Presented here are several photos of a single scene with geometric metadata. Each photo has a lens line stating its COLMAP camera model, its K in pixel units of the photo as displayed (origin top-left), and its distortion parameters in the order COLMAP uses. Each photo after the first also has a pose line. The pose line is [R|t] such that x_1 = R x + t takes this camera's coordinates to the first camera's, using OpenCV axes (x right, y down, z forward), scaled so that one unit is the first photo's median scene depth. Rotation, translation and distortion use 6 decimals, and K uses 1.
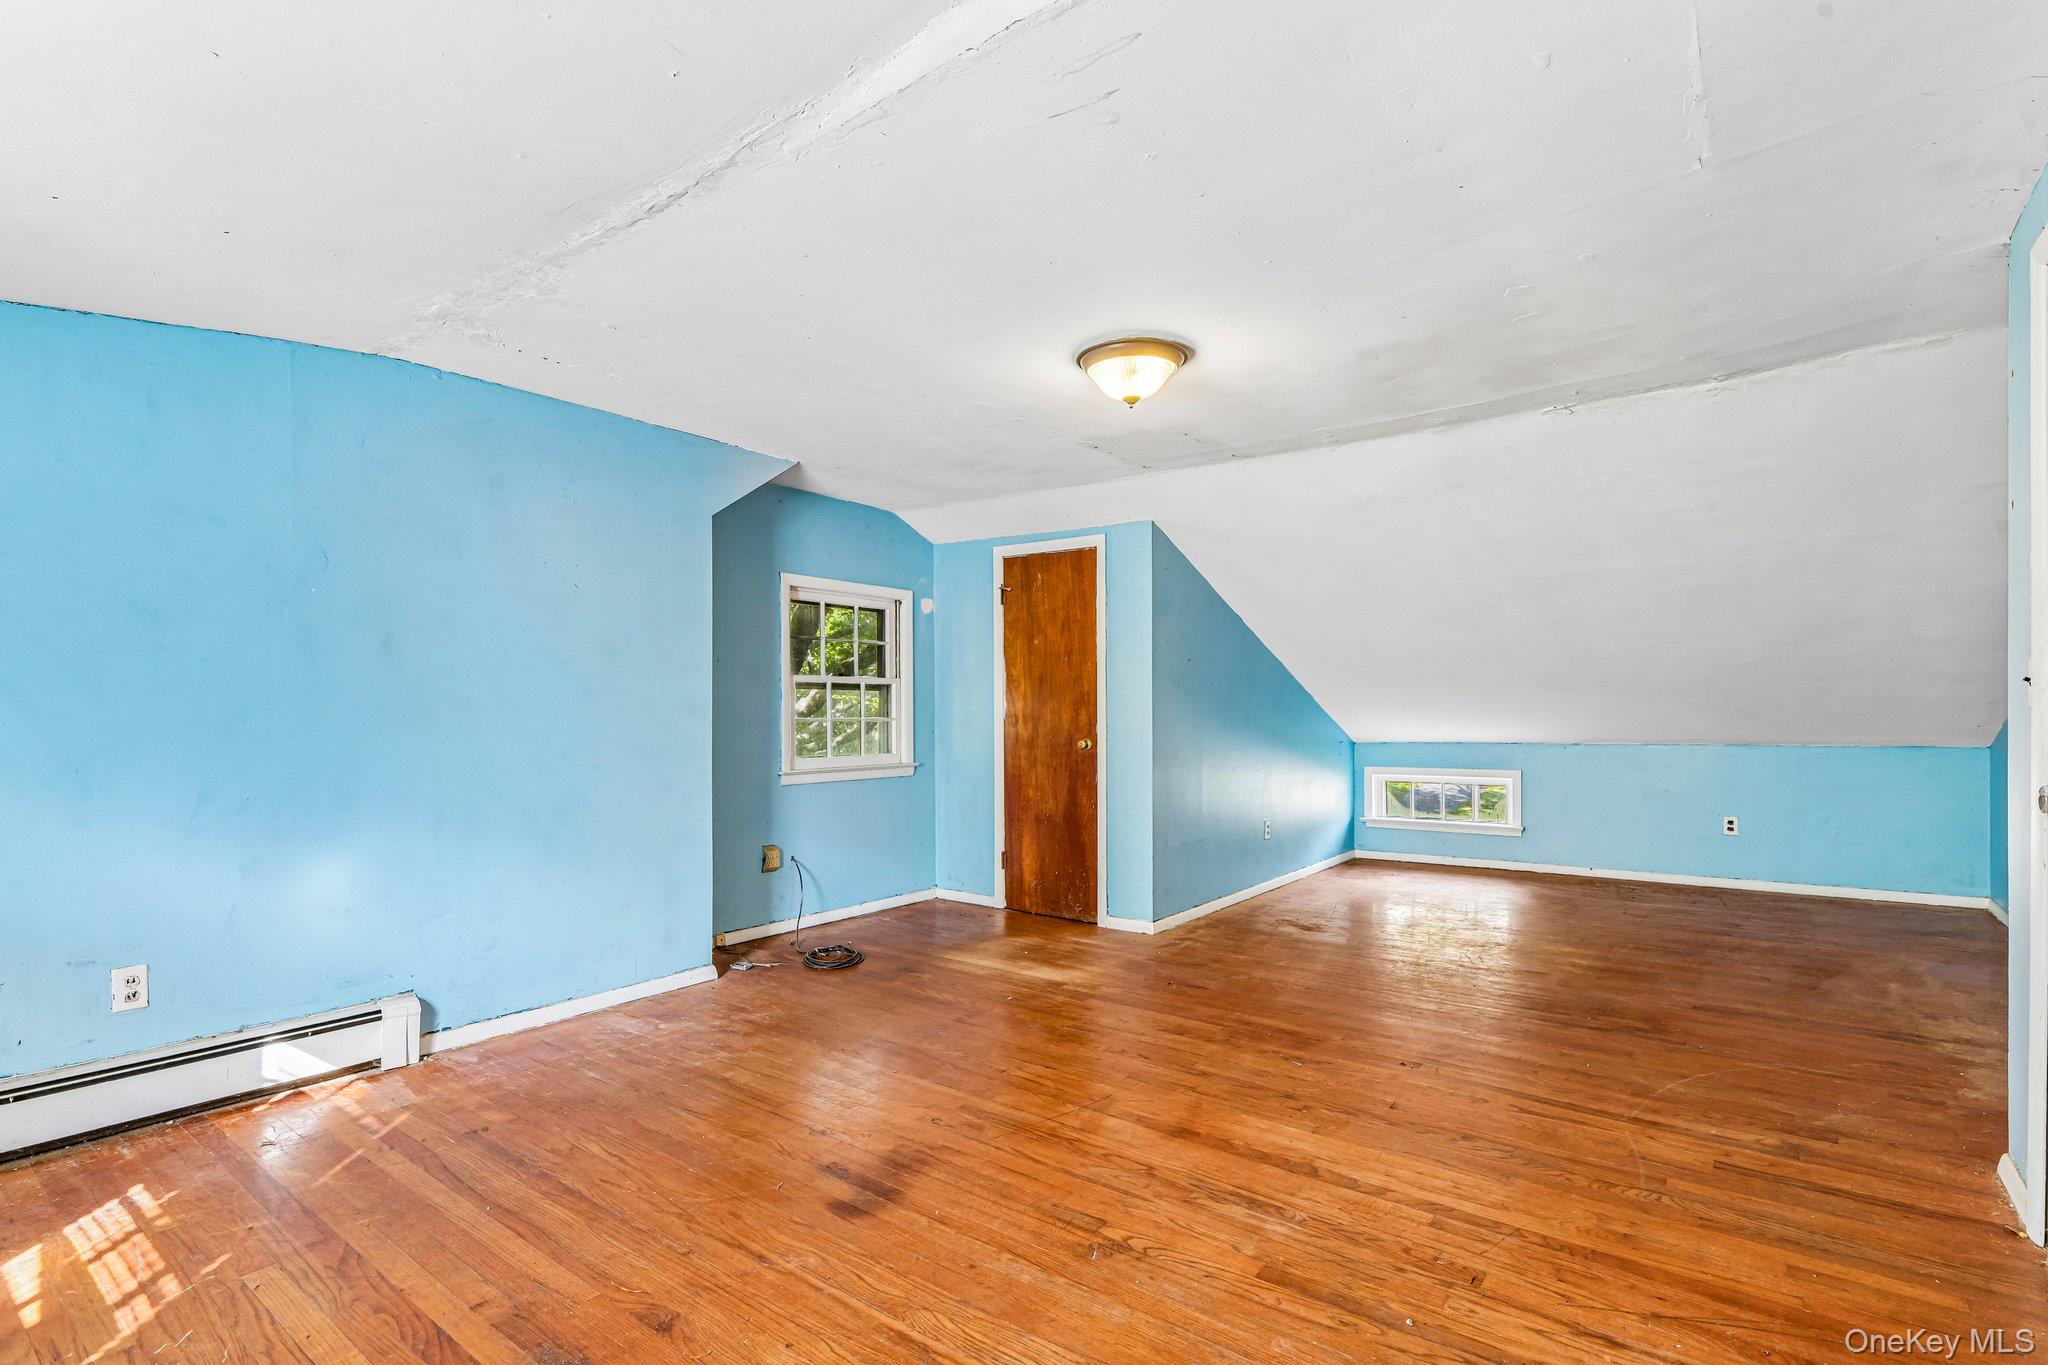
lens RADIAL K [[943.9, 0, 1000.0], [0, 943.9, 714.2], [0, 0, 1]] dist [0.005679, -0.002841]
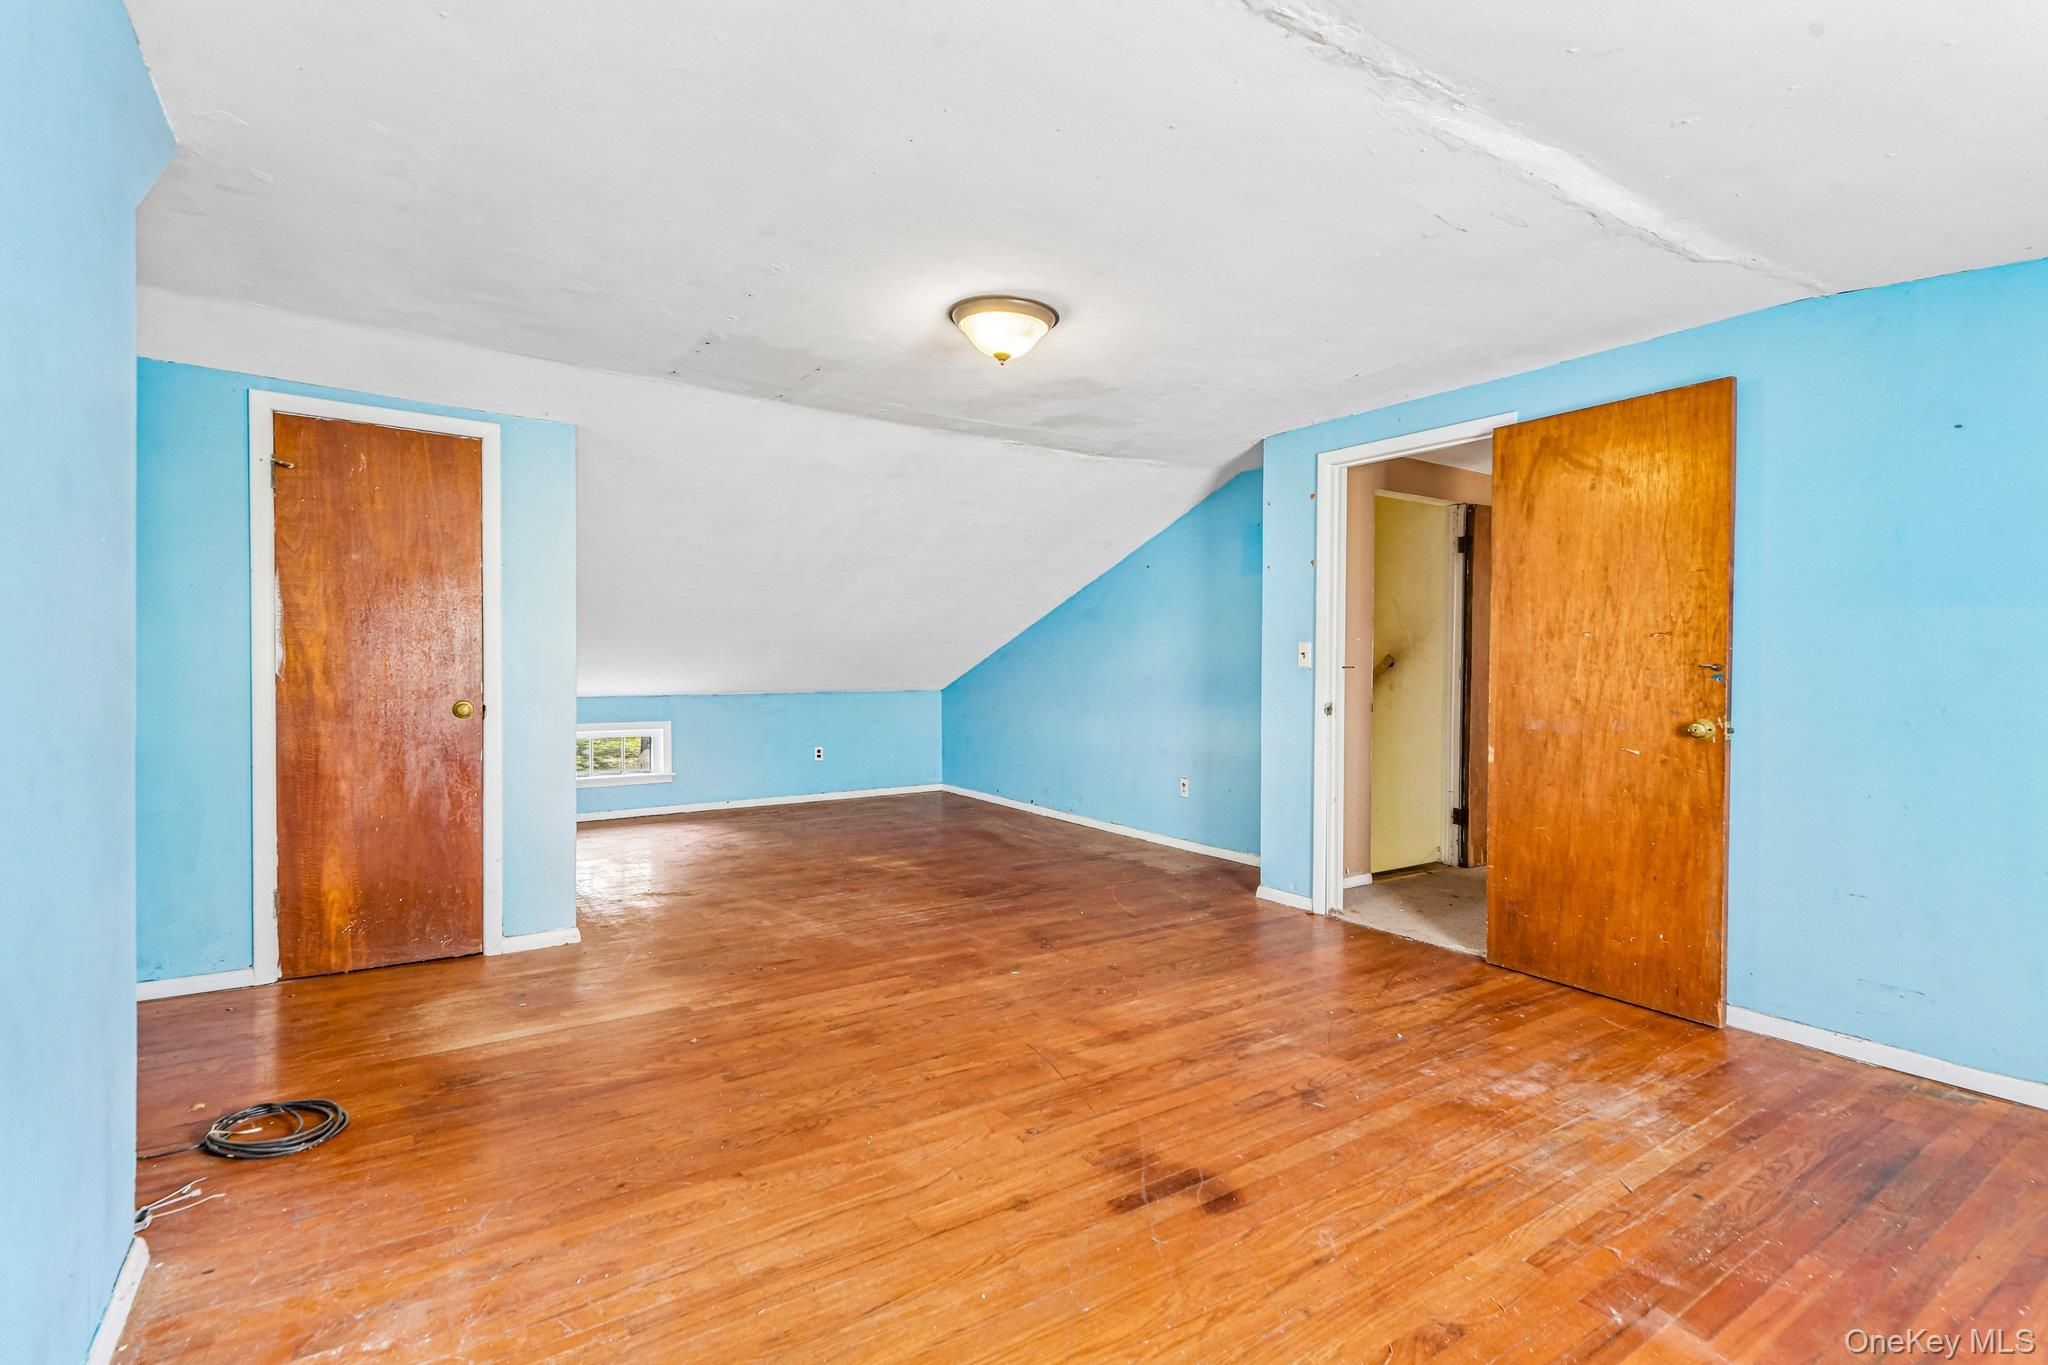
lens RADIAL K [[943.9, 0, 1020.4], [0, 943.9, 678.4], [0, 0, 1]] dist [0.005679, -0.002841]
pose [[0.326051, -0.007502, 0.945322, -0.663500], [-0.003067, 0.999955, 0.008994, 0.000746], [-0.945347, -0.005832, 0.326013, 0.535711]]
